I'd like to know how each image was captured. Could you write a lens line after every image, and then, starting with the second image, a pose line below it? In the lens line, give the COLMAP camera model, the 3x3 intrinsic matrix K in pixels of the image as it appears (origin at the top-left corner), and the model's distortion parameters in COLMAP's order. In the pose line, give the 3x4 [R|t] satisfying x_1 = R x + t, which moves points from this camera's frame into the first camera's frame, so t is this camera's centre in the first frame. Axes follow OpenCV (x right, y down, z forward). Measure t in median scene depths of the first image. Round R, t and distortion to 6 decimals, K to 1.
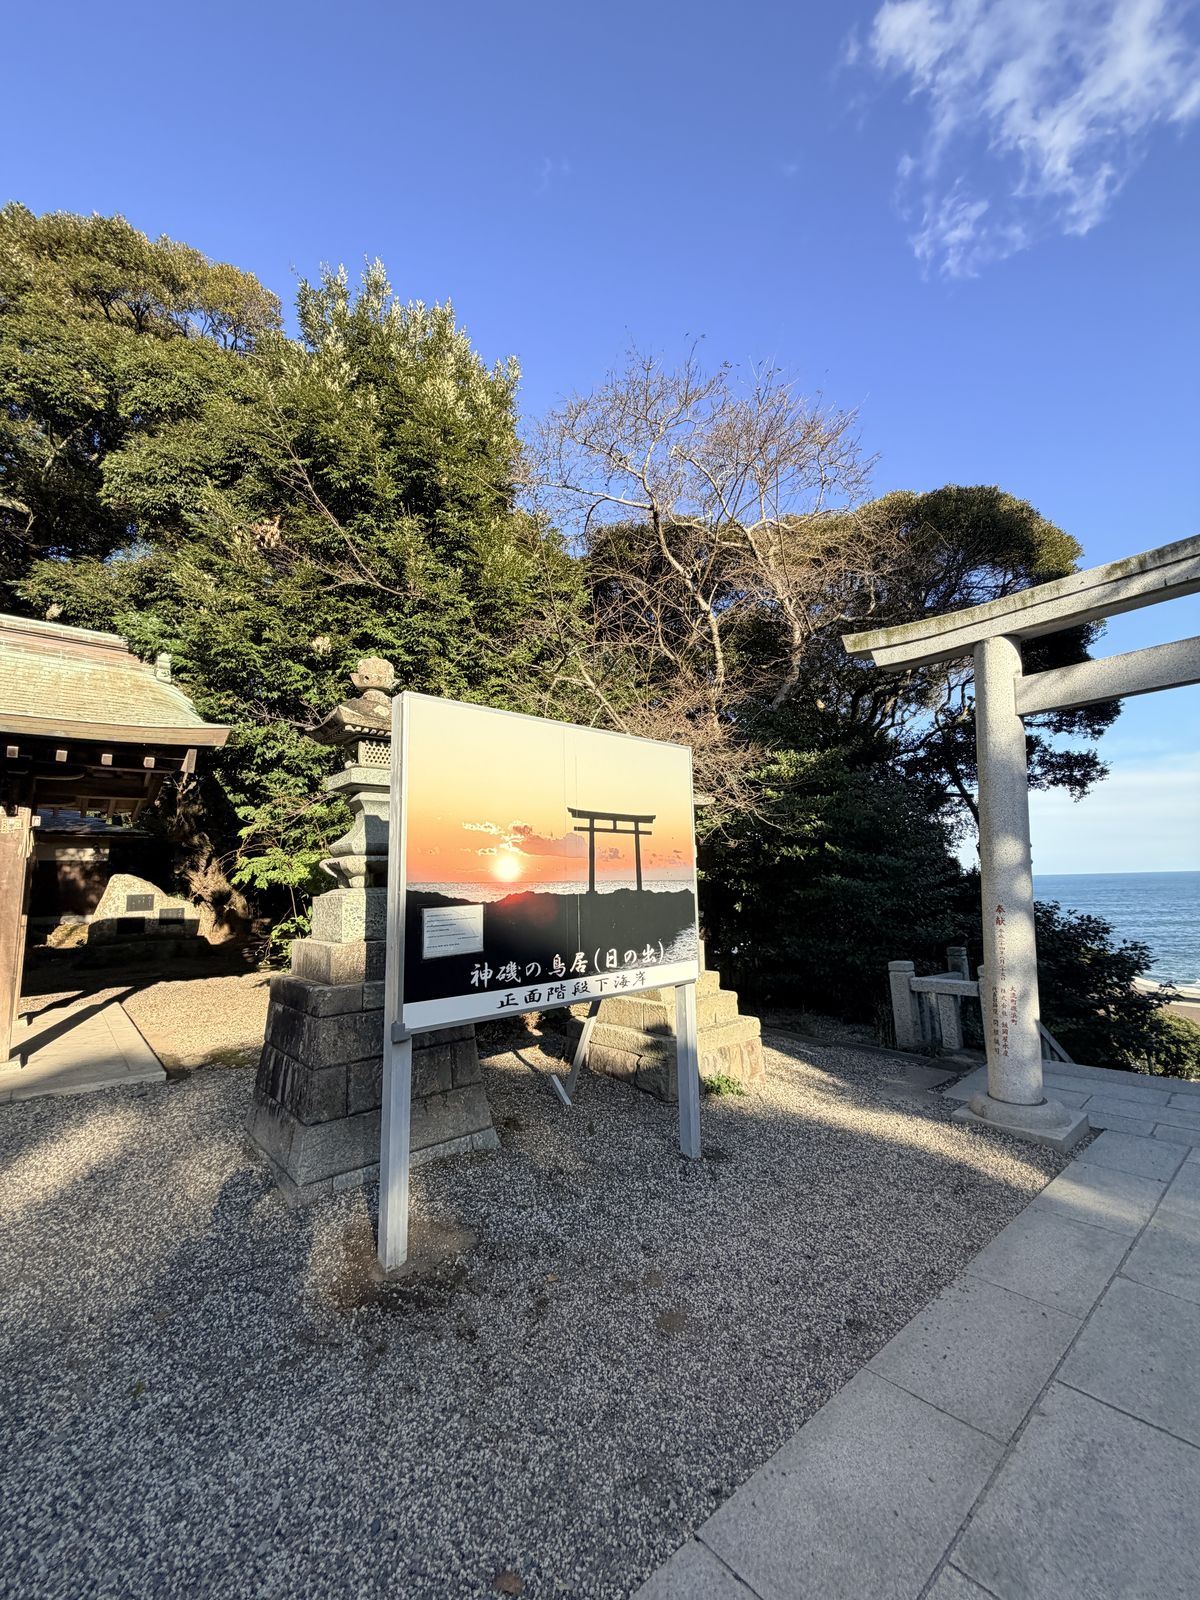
lens RADIAL K [[626.6, 0, 594.6], [0, 626.6, 790.1], [0, 0, 1]] dist [-0.000451, -0.000084]
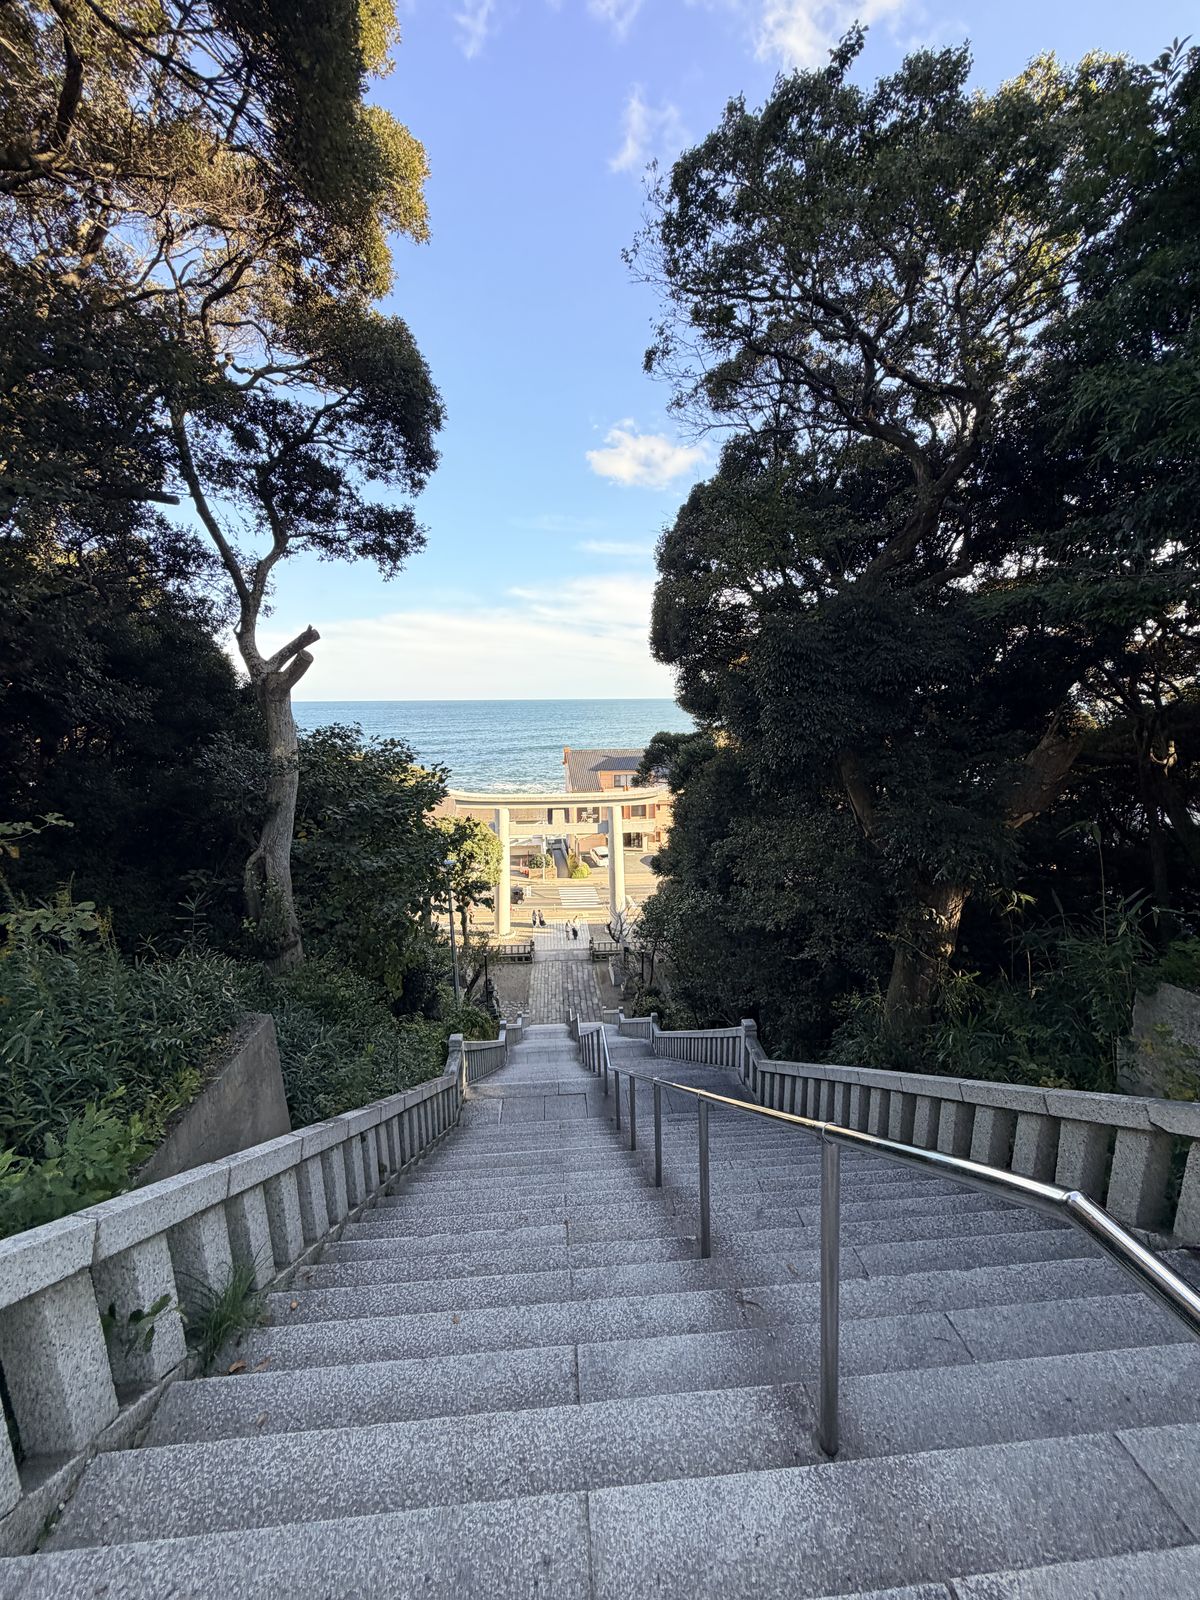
lens RADIAL K [[626.6, 0, 602.1], [0, 626.6, 794.8], [0, 0, 1]] dist [-0.000451, -0.000084]
pose [[0.585230, -0.074569, 0.807431, 0.315889], [-0.139093, 0.971771, 0.190562, 0.083393], [-0.798848, -0.223830, 0.558338, 0.347958]]
